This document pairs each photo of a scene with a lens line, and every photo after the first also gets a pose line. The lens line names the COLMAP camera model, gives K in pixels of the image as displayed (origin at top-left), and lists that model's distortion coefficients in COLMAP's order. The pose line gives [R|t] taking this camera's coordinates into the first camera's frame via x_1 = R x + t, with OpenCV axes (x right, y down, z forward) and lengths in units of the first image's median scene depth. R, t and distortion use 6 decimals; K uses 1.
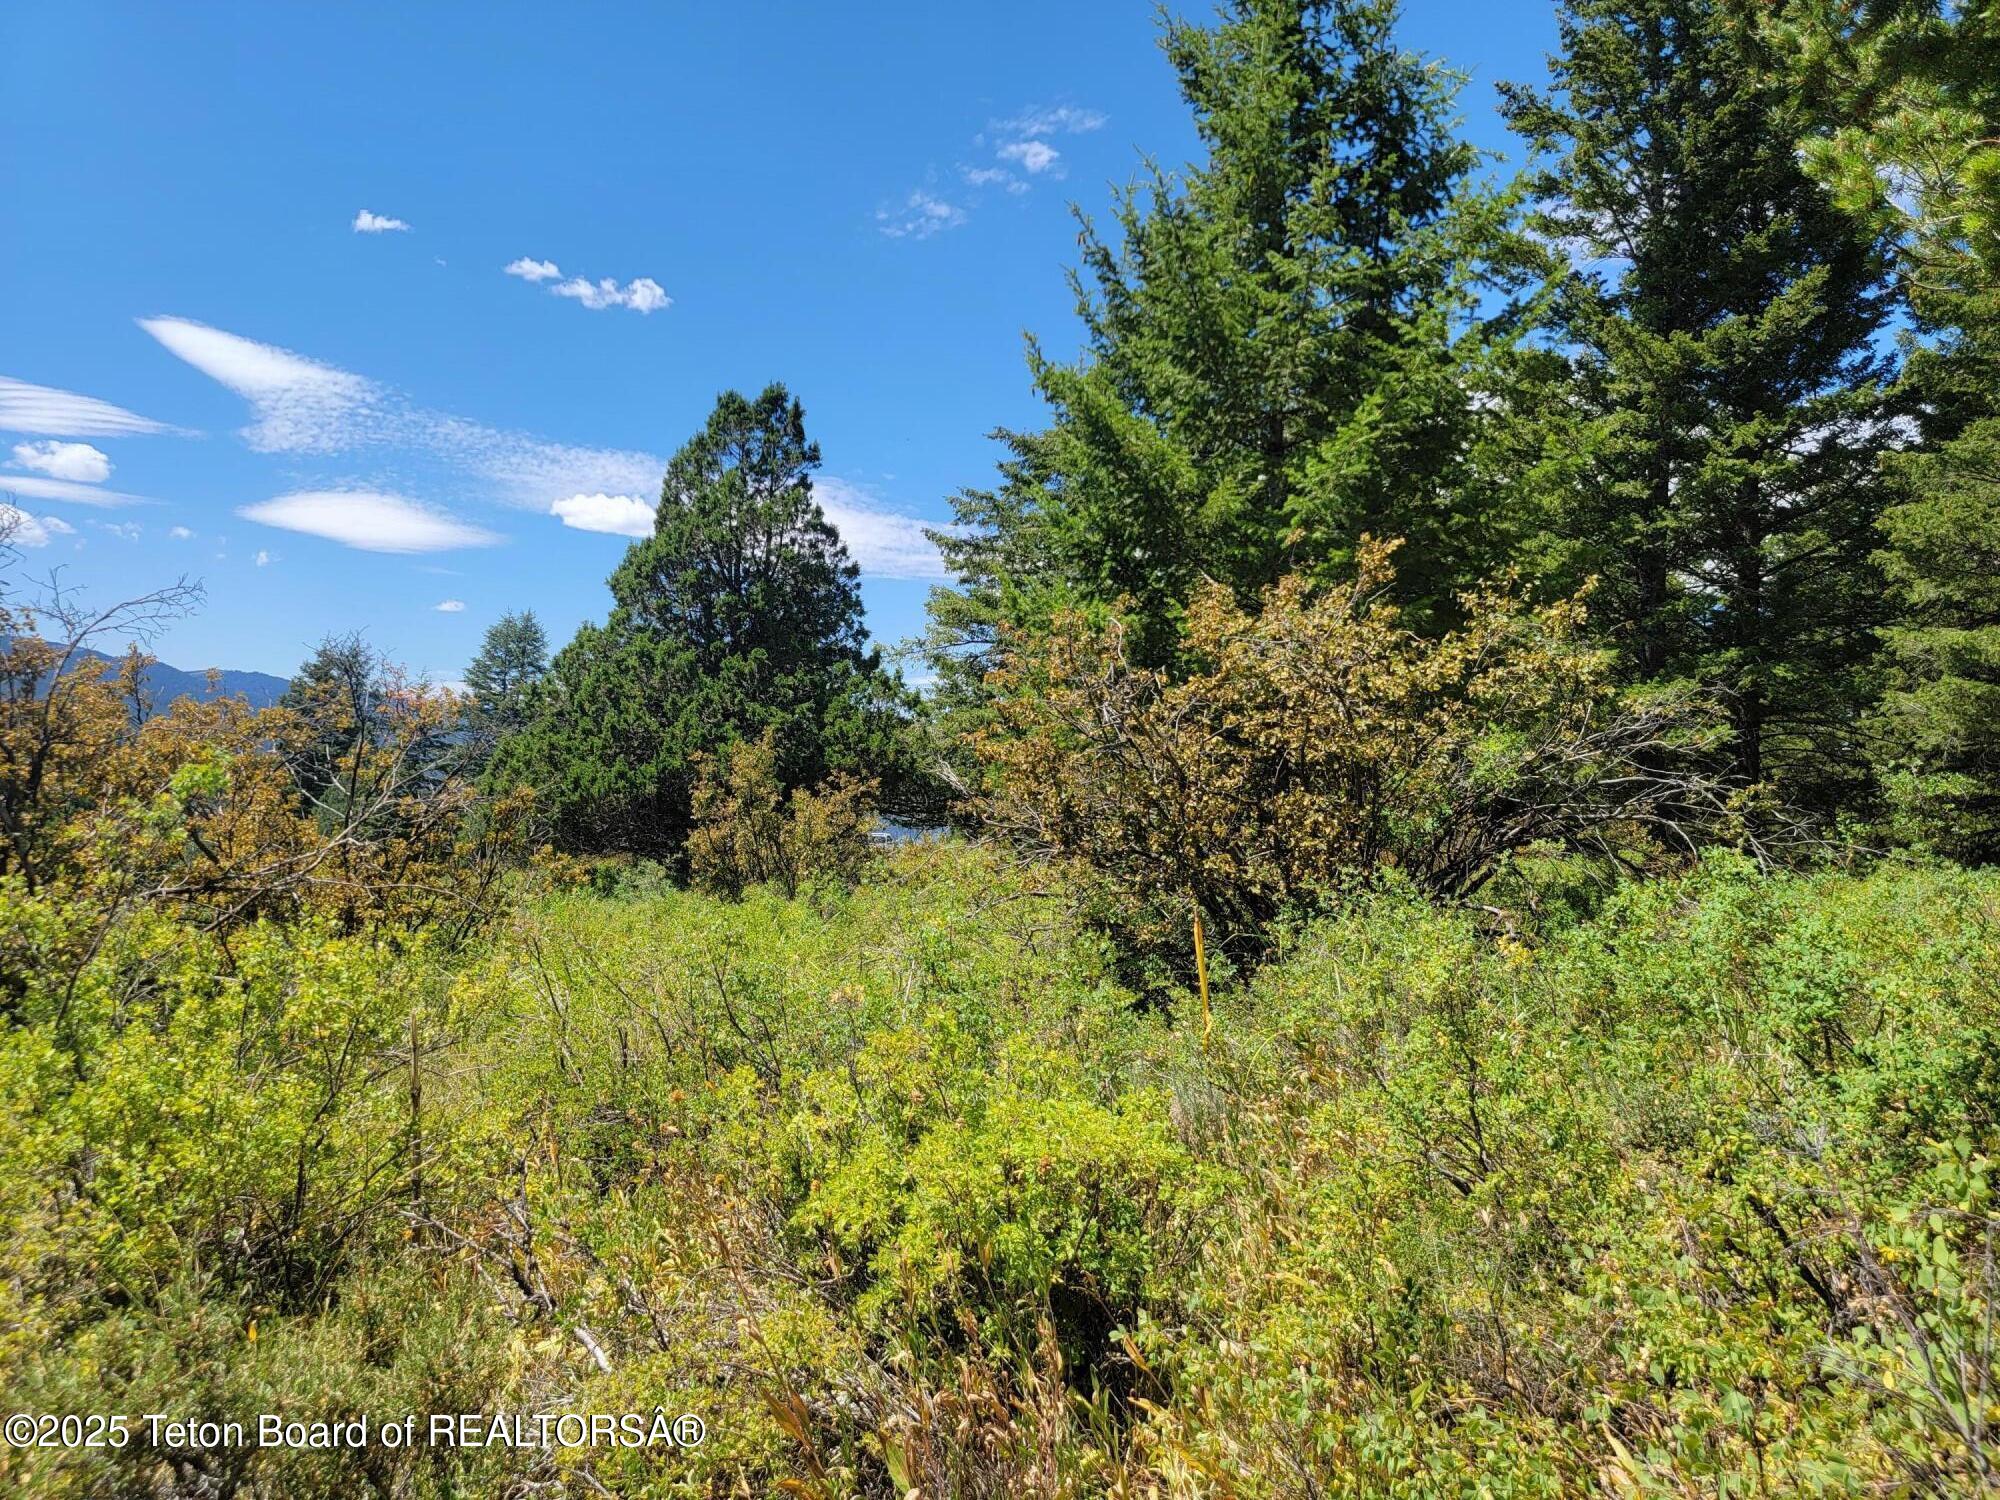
lens RADIAL K [[1378.5, 0, 980.2], [0, 1378.5, 737.5], [0, 0, 1]] dist [0.052501, -0.032891]
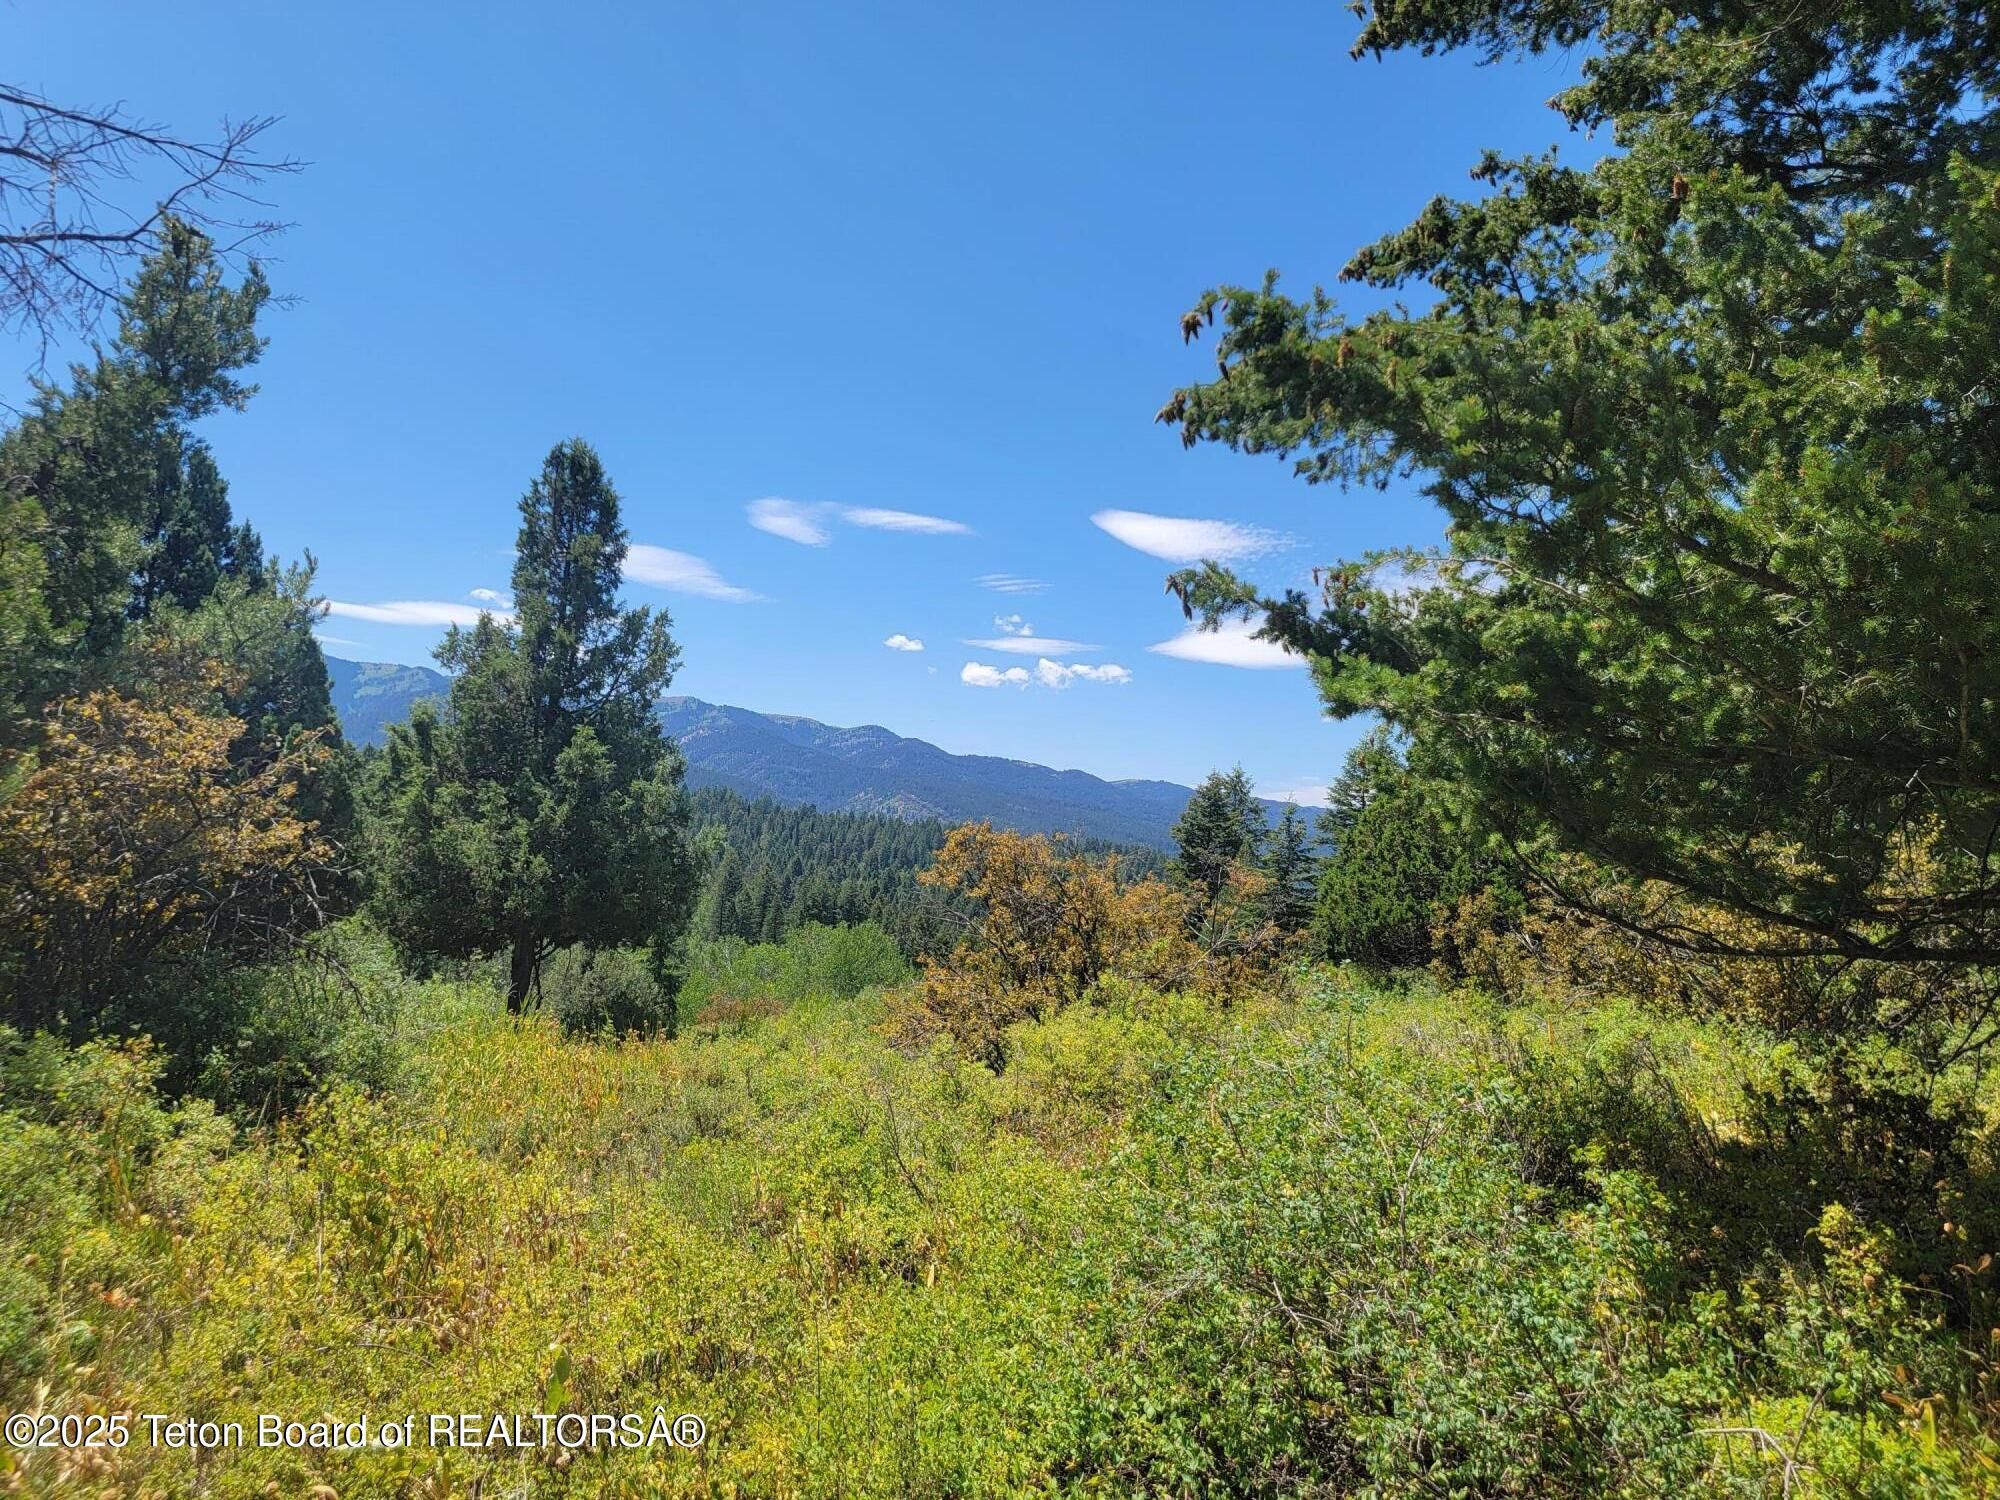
lens RADIAL K [[1378.5, 0, 980.2], [0, 1378.5, 737.5], [0, 0, 1]] dist [0.052501, -0.032891]
pose [[0.819700, -0.040009, -0.571394, 0.162199], [-0.002425, 0.997306, -0.073309, -0.036209], [0.572787, 0.061477, 0.817395, -0.319039]]
